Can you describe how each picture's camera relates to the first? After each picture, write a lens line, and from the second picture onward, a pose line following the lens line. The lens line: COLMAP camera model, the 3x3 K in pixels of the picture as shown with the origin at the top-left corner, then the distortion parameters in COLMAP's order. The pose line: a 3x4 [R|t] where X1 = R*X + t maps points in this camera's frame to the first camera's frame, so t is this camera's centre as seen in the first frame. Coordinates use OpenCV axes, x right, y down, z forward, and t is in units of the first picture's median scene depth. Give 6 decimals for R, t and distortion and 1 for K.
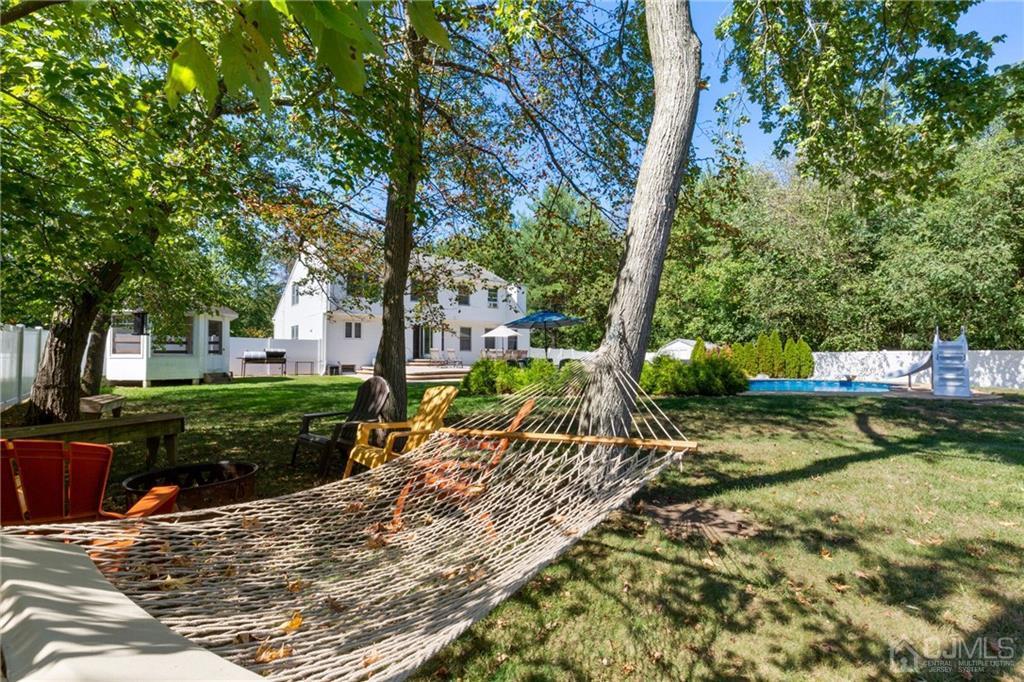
lens RADIAL K [[461.7, 0, 511.6], [0, 461.7, 347.7], [0, 0, 1]] dist [0.004165, -0.000603]
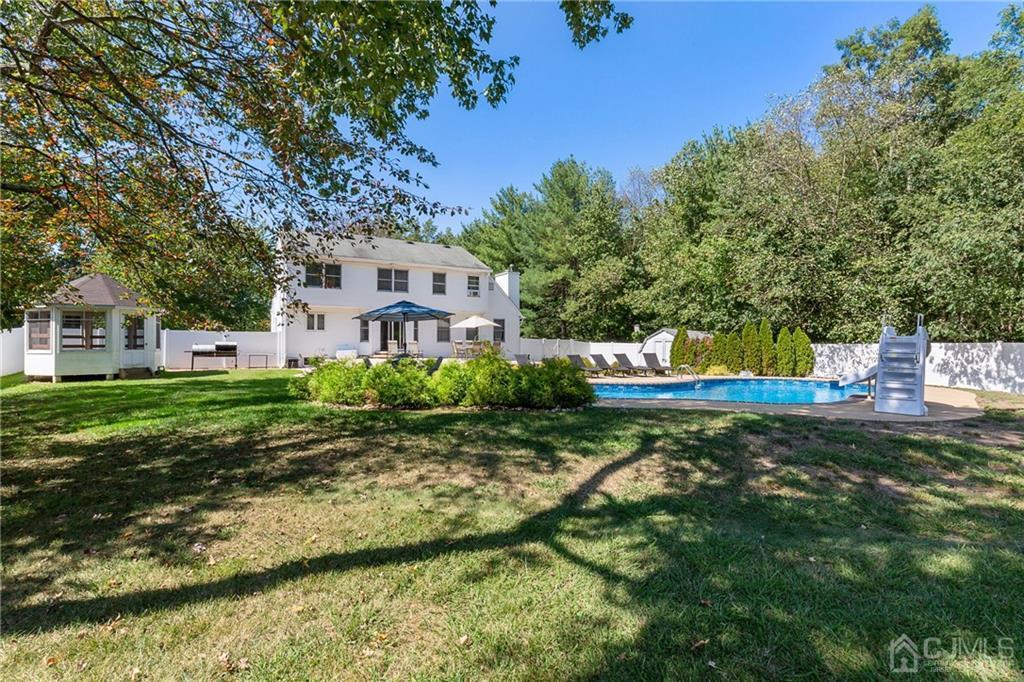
lens RADIAL K [[461.7, 0, 508.2], [0, 461.7, 340.8], [0, 0, 1]] dist [0.004165, -0.000603]
pose [[0.987541, -0.002746, -0.157338, 0.243668], [0.004830, 0.999906, 0.012865, -0.010251], [0.157288, -0.013465, 0.987461, 0.102160]]
